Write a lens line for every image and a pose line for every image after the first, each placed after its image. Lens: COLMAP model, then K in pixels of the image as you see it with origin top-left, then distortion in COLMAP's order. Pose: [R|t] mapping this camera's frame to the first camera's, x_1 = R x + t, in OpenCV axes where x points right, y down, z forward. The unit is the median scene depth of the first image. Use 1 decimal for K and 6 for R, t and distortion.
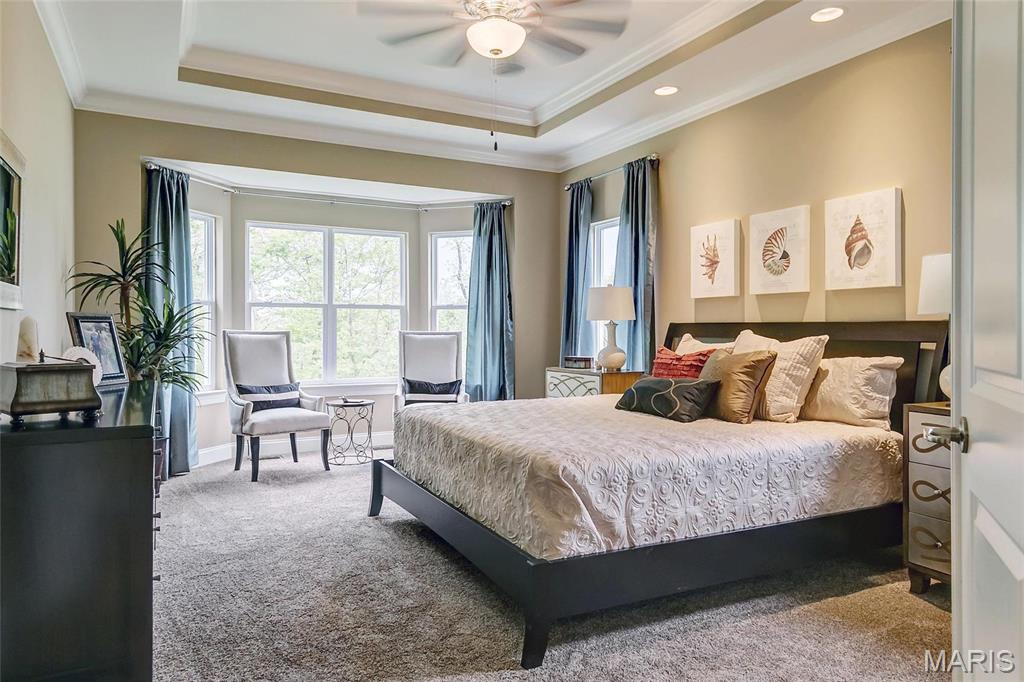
lens RADIAL K [[653.8, 0, 511.5], [0, 653.8, 336.5], [0, 0, 1]] dist [0.006235, -0.002932]
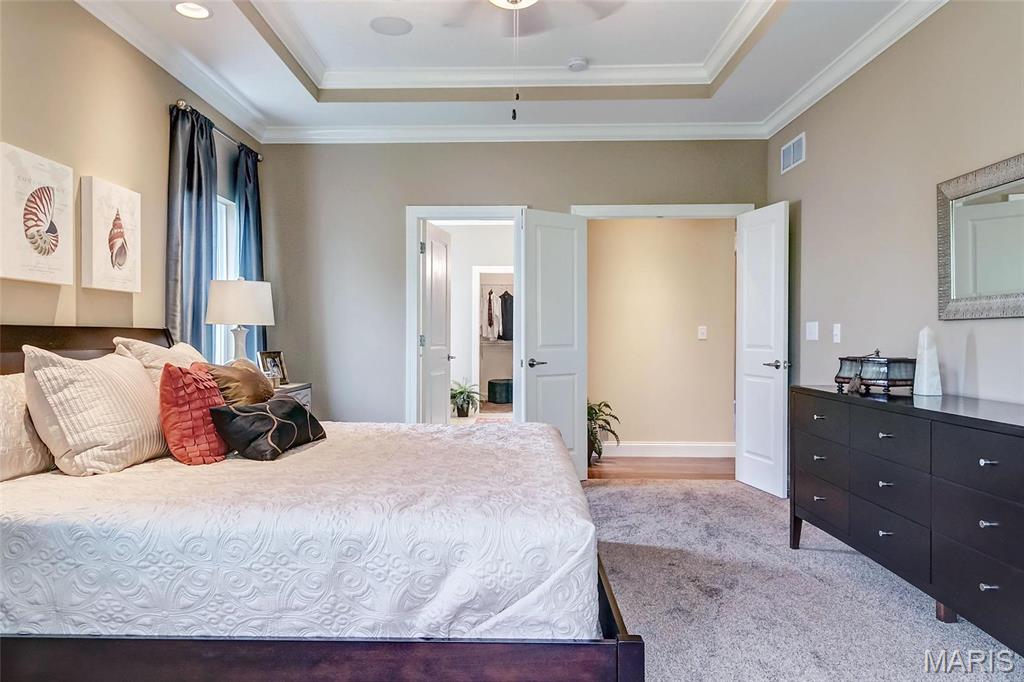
lens RADIAL K [[653.8, 0, 511.3], [0, 653.8, 339.5], [0, 0, 1]] dist [0.006235, -0.002932]
pose [[-0.880875, -0.004623, 0.473326, -0.363385], [0.003145, 0.999873, 0.015619, -0.018587], [-0.473338, 0.015247, -0.880749, 1.513881]]
